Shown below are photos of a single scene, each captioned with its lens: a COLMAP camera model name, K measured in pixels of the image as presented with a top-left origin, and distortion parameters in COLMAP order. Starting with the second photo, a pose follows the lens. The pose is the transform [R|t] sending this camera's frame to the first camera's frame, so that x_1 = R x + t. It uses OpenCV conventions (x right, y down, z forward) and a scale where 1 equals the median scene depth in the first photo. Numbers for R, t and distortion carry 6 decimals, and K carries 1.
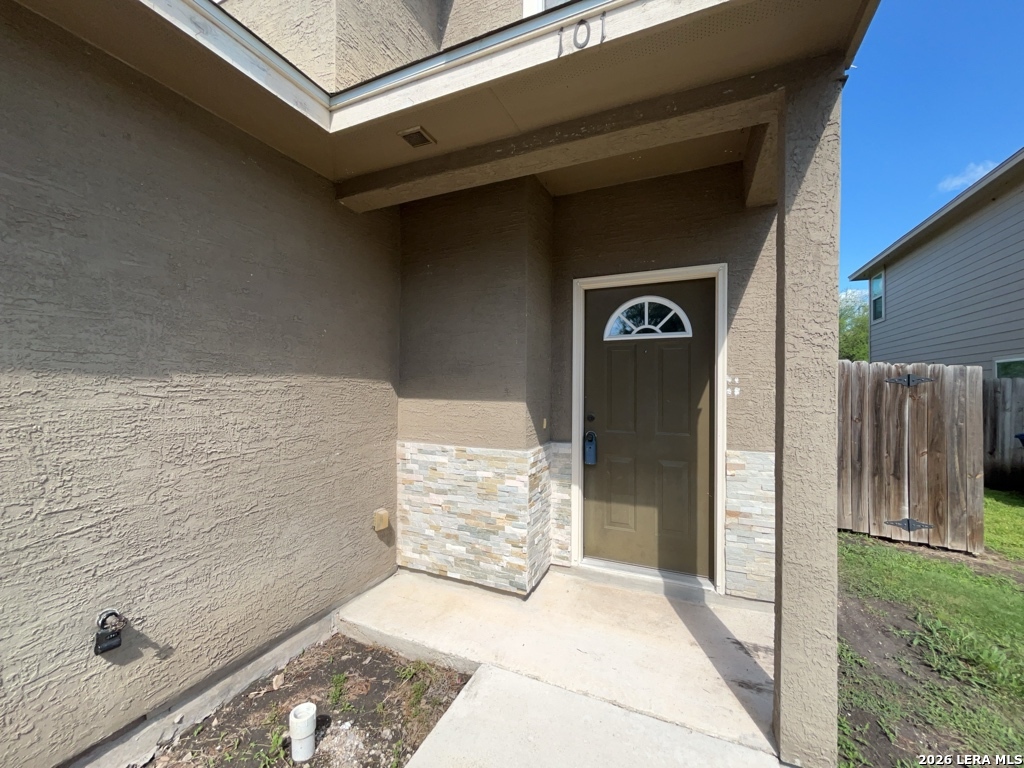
lens RADIAL K [[413.0, 0, 514.6], [0, 413.0, 384.4], [0, 0, 1]] dist [-0.002551, -0.000486]
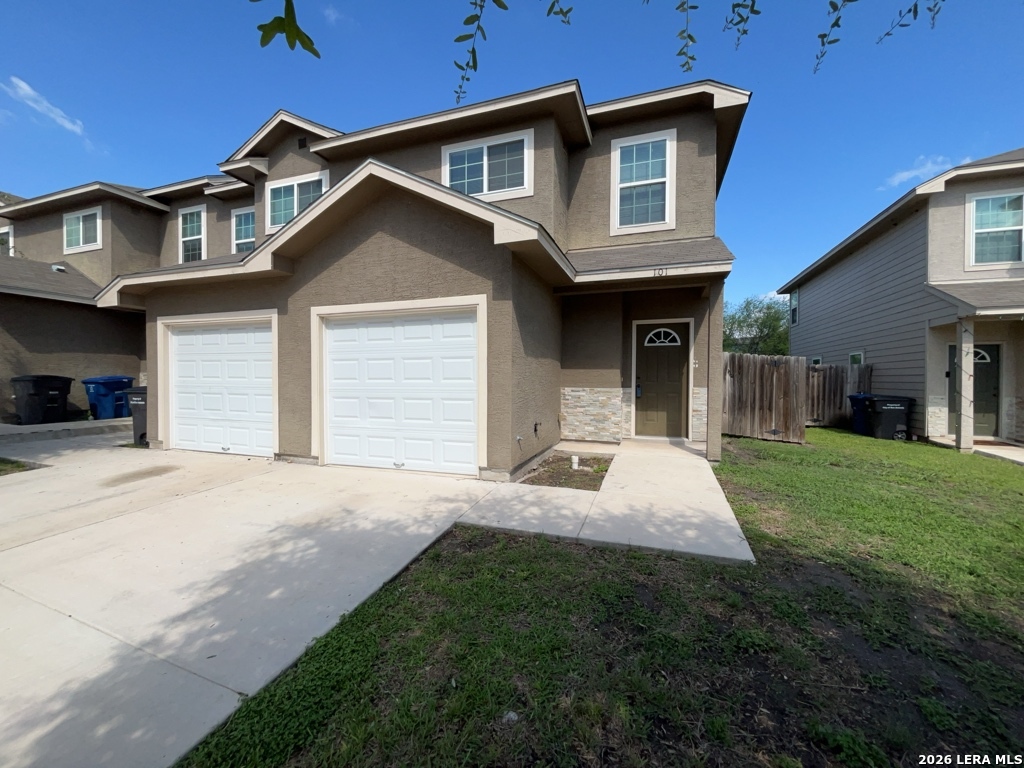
lens RADIAL K [[413.0, 0, 514.6], [0, 413.0, 384.4], [0, 0, 1]] dist [-0.002551, -0.000486]
pose [[0.996697, -0.003187, 0.081148, -0.762026], [0.001477, 0.999776, 0.021133, 0.070750], [-0.081197, -0.020943, 0.996478, -1.398862]]
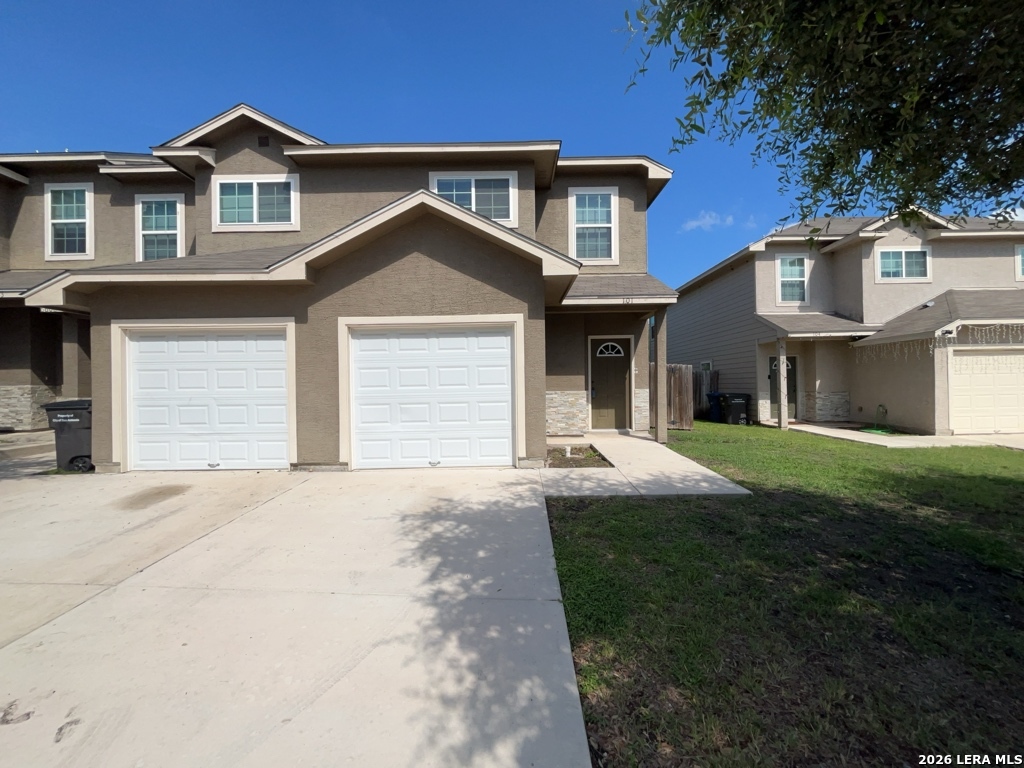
lens RADIAL K [[413.0, 0, 514.6], [0, 413.0, 384.4], [0, 0, 1]] dist [-0.002551, -0.000486]
pose [[0.914538, -0.017556, 0.404119, -1.587772], [0.016764, 0.999844, 0.005500, 0.074430], [-0.404152, 0.001745, 0.914690, -1.547287]]
